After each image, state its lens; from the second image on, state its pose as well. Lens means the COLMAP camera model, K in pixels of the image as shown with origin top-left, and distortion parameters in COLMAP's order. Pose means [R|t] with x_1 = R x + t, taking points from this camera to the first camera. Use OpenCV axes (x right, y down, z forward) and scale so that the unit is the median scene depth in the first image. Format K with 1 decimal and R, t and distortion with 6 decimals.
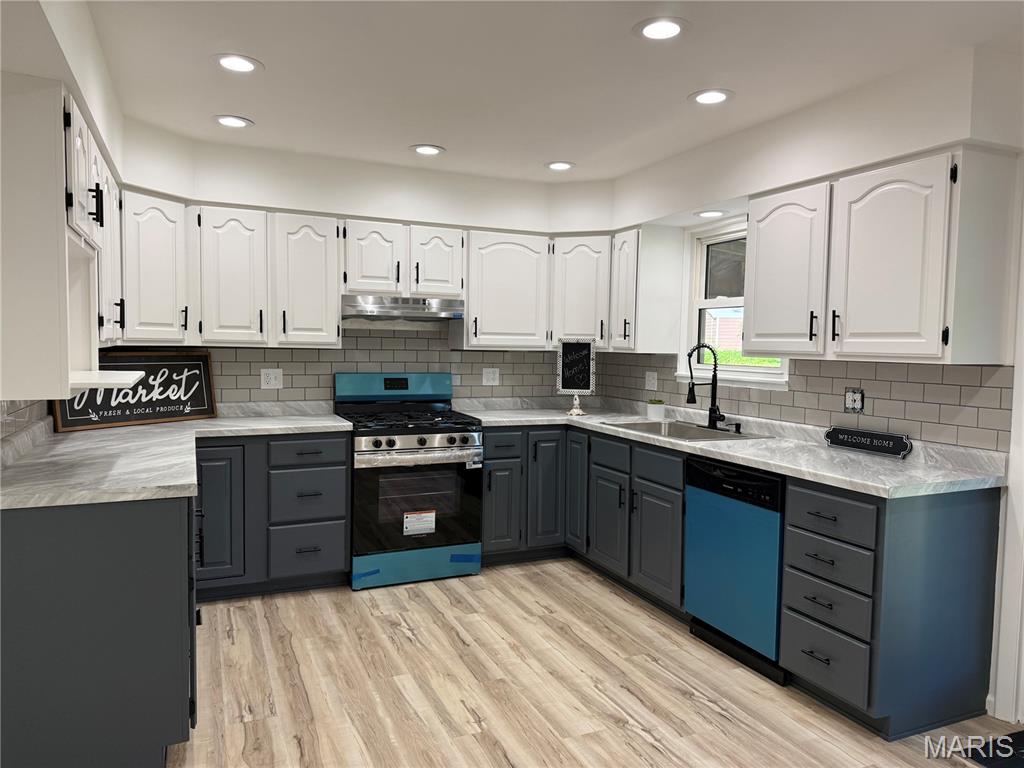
lens RADIAL K [[717.1, 0, 518.9], [0, 717.1, 385.3], [0, 0, 1]] dist [0.120642, -0.202753]
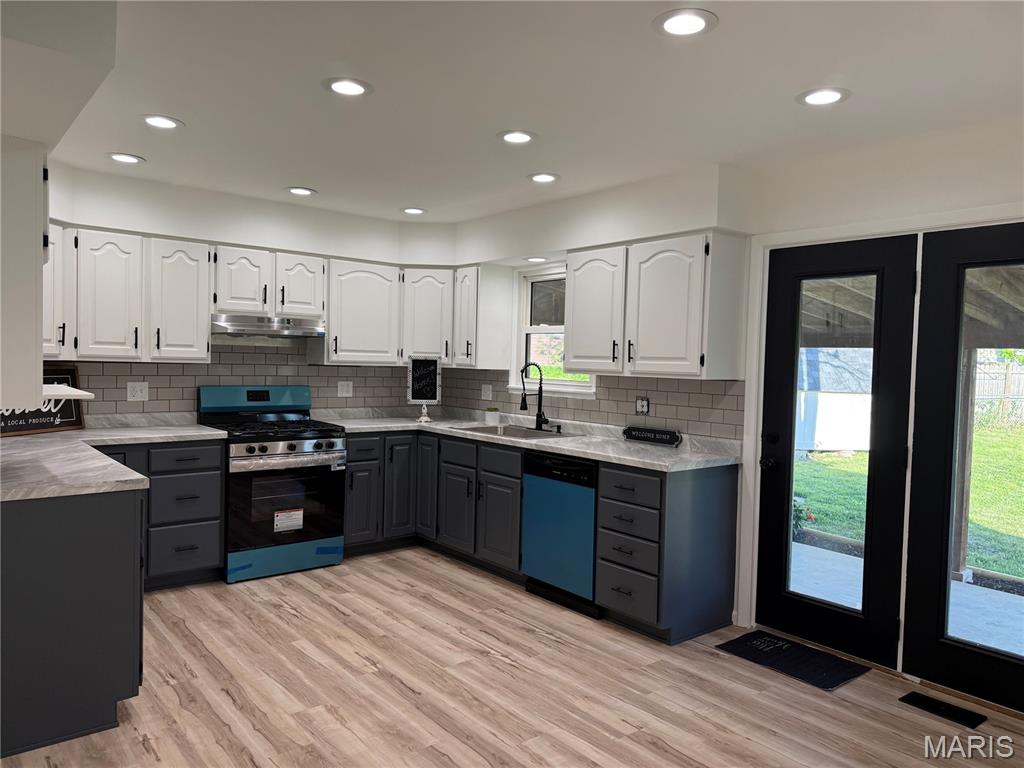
lens RADIAL K [[717.1, 0, 518.9], [0, 717.1, 385.3], [0, 0, 1]] dist [0.120642, -0.202753]
pose [[0.962350, -0.000627, 0.271811, -0.106629], [0.005411, 0.999843, -0.016851, 0.003186], [-0.271758, 0.017688, 0.962203, -0.191850]]
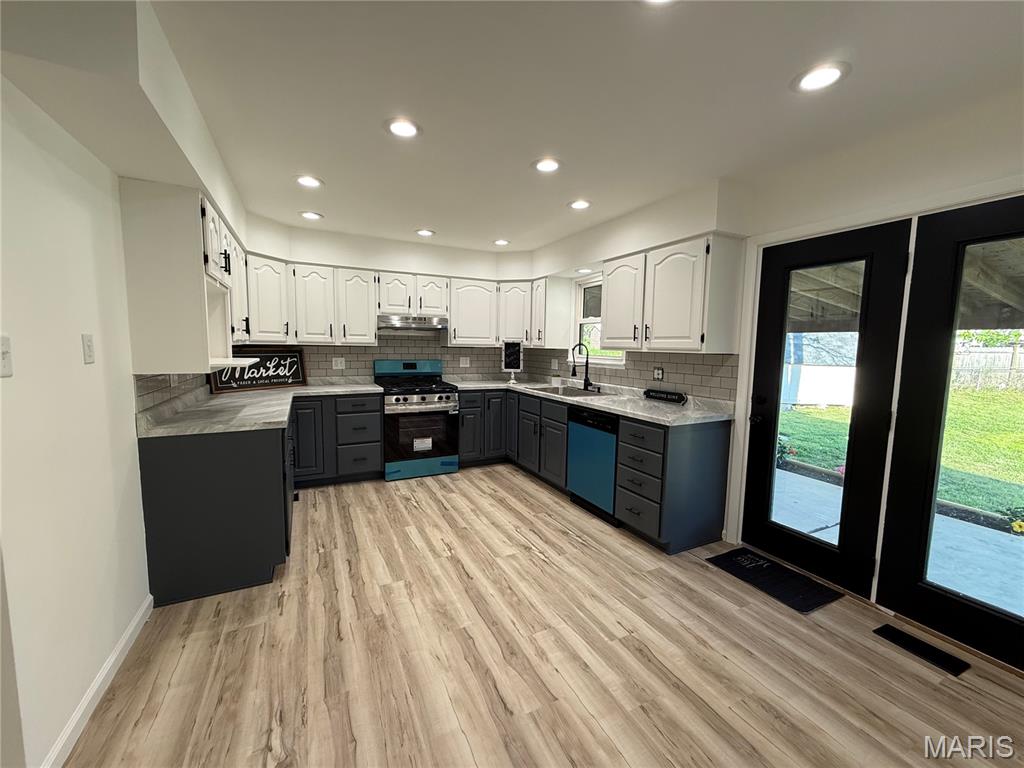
lens RADIAL K [[406.3, 0, 510.1], [0, 406.3, 383.2], [0, 0, 1]] dist [-0.002901, -0.000240]
pose [[0.999031, -0.004202, 0.043801, 0.035914], [0.002612, 0.999337, 0.036303, 0.005051], [-0.043924, -0.036154, 0.998380, -0.004932]]
